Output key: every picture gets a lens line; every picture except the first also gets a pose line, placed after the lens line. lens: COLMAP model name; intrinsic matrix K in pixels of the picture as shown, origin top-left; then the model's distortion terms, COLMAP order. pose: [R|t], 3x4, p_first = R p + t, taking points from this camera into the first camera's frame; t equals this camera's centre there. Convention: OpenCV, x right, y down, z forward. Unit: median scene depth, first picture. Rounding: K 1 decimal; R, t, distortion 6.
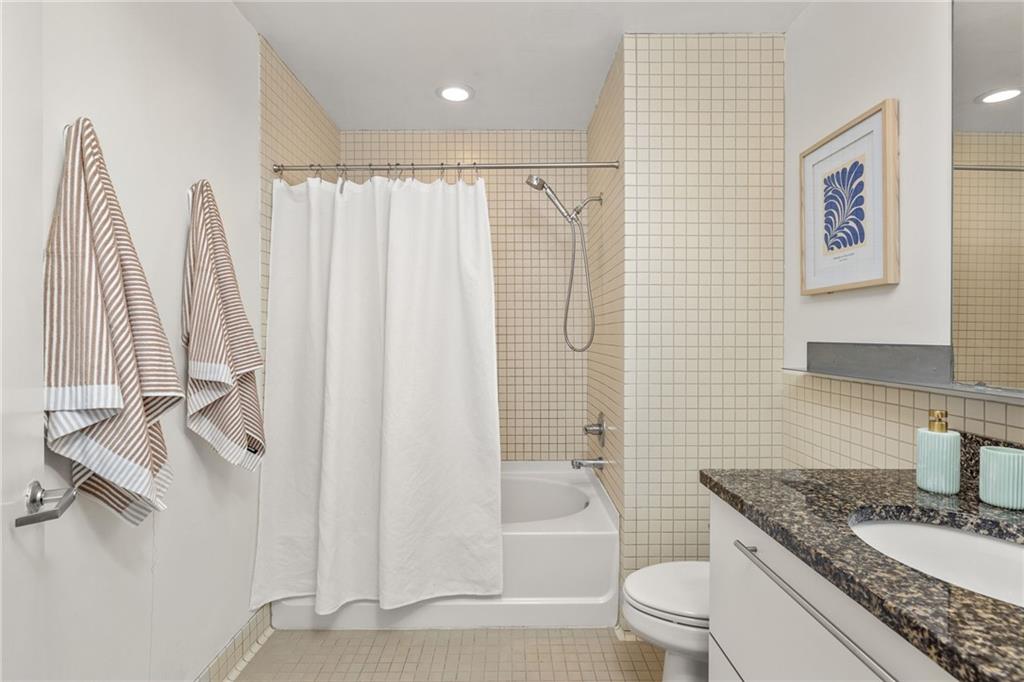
lens RADIAL K [[500.4, 0, 512.8], [0, 500.4, 333.0], [0, 0, 1]] dist [0.000151, 0.000755]
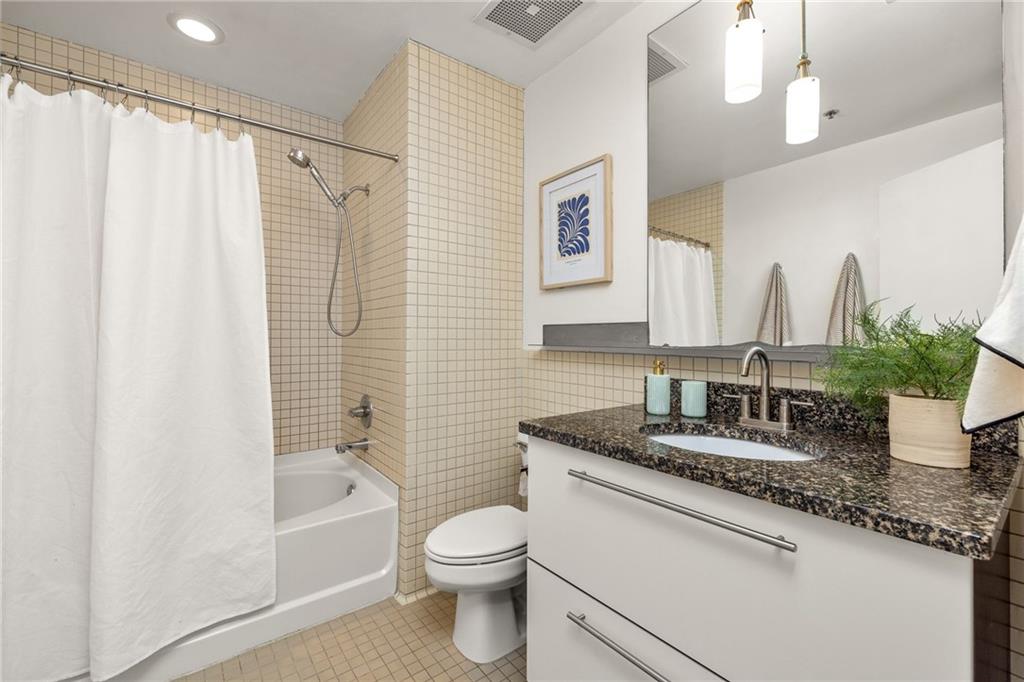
lens RADIAL K [[437.3, 0, 513.5], [0, 437.3, 330.2], [0, 0, 1]] dist [0.001022, 0.000663]
pose [[0.793894, 0.011624, 0.607945, -0.180215], [-0.003975, 0.999895, -0.013927, 0.048759], [-0.608043, 0.008640, 0.793857, 0.127444]]
